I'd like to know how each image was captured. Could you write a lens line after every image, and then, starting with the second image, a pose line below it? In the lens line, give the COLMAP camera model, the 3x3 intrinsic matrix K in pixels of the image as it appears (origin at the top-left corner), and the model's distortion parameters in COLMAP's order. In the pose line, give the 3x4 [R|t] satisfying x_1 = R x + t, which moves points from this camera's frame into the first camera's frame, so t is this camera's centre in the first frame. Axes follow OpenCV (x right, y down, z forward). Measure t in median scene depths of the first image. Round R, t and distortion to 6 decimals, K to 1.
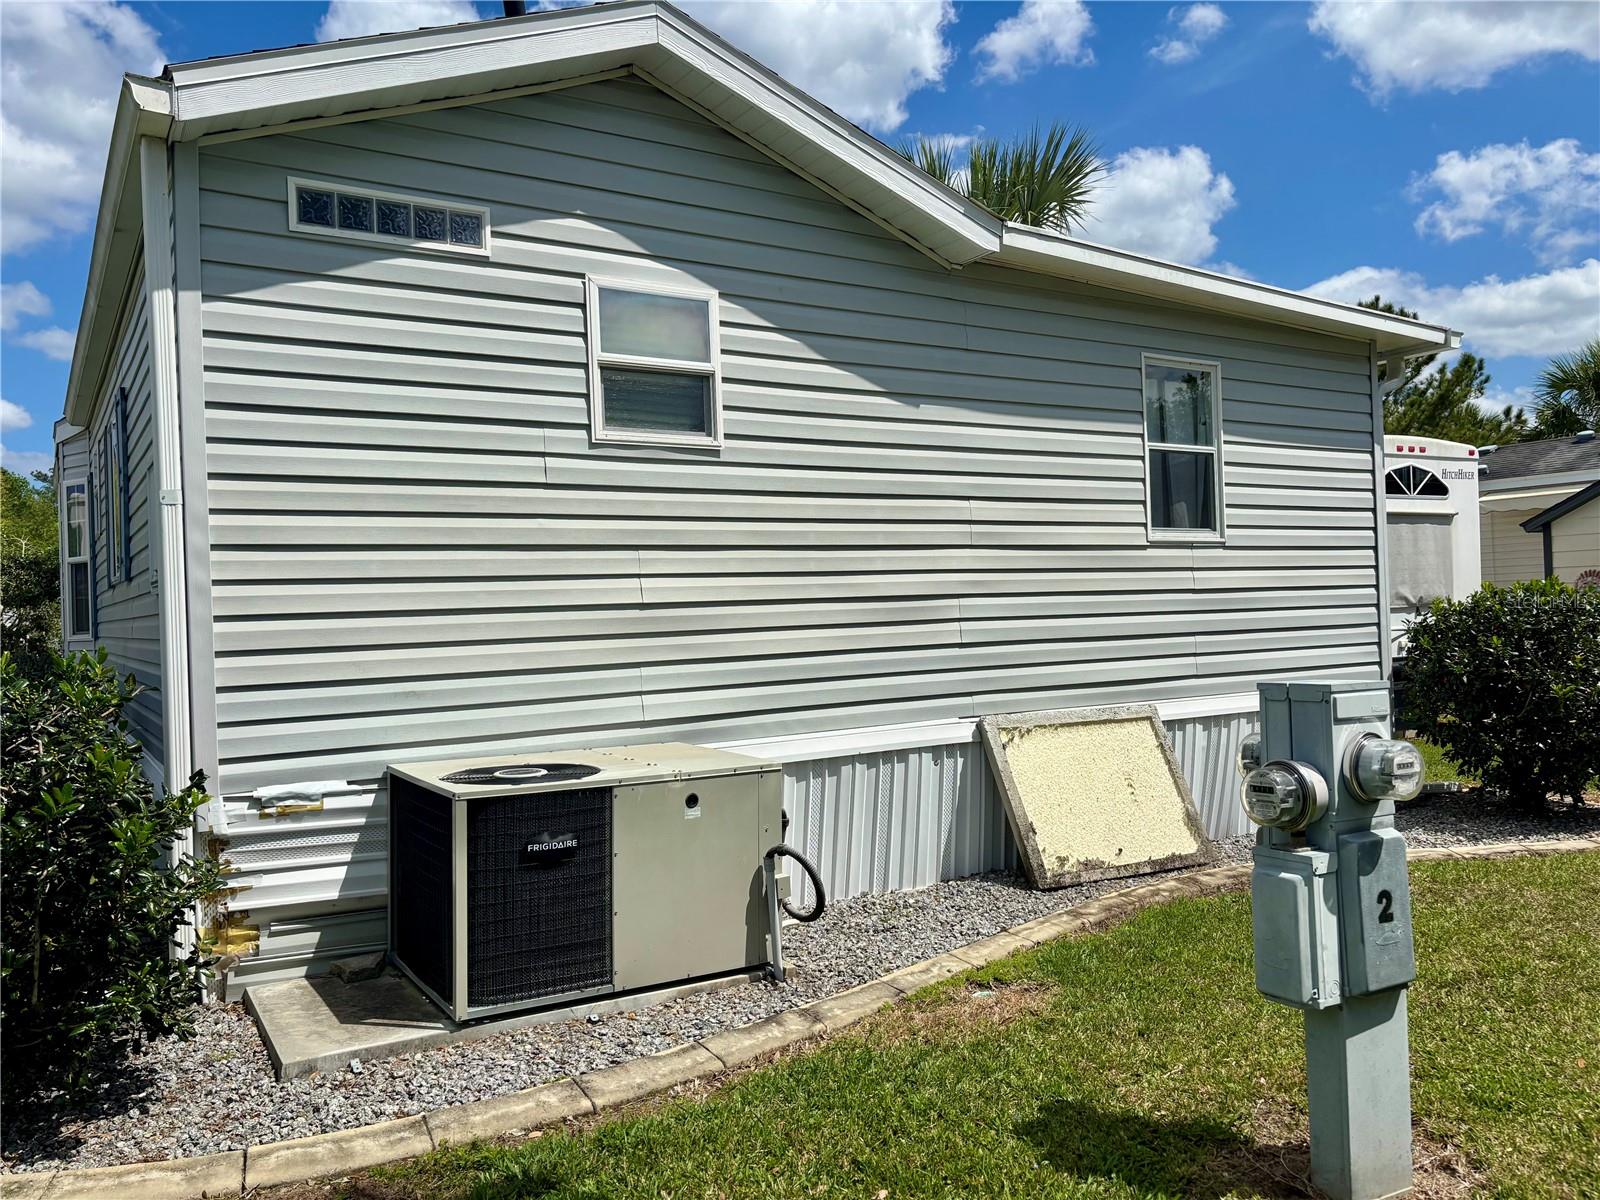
lens RADIAL K [[1204.8, 0, 795.0], [0, 1204.8, 588.6], [0, 0, 1]] dist [0.051318, -0.052954]
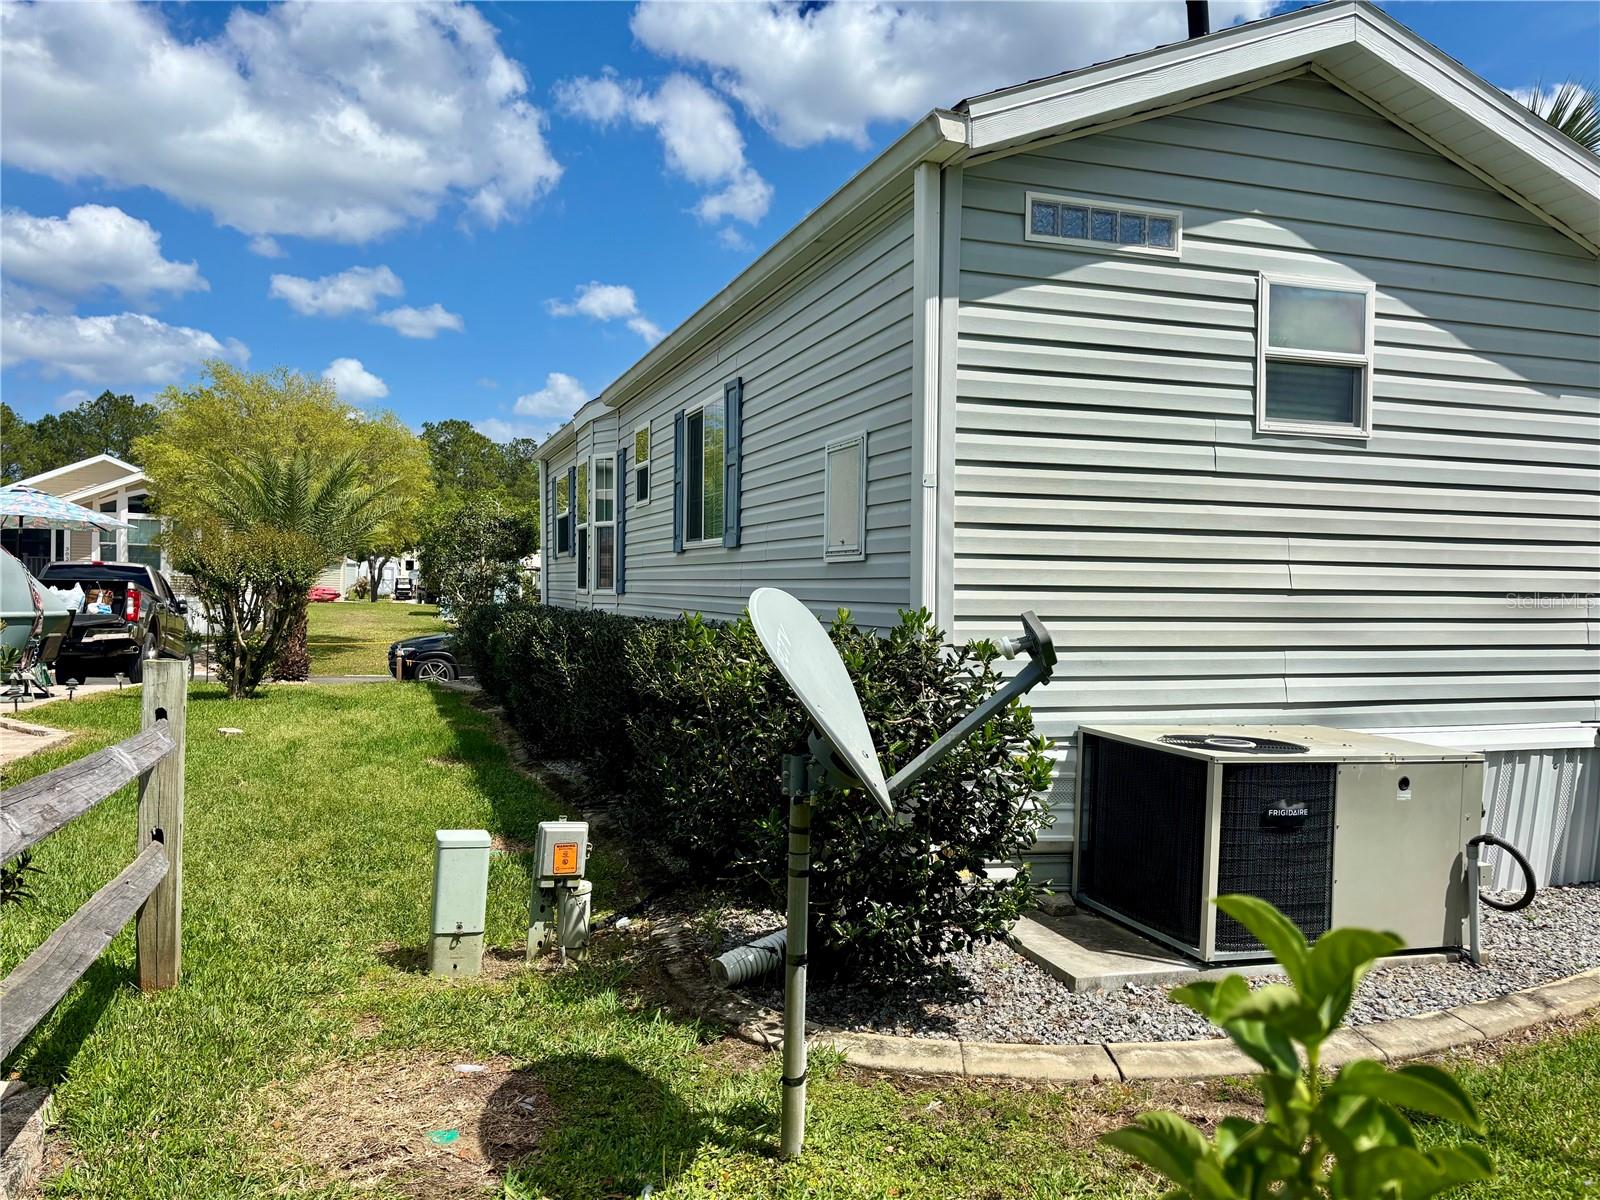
lens RADIAL K [[1204.8, 0, 805.4], [0, 1204.8, 602.8], [0, 0, 1]] dist [0.051318, -0.052954]
pose [[0.969700, 0.049200, -0.239295, -0.311454], [-0.041974, 0.998498, 0.035201, 0.005221], [0.240667, -0.024090, 0.970309, -0.123593]]
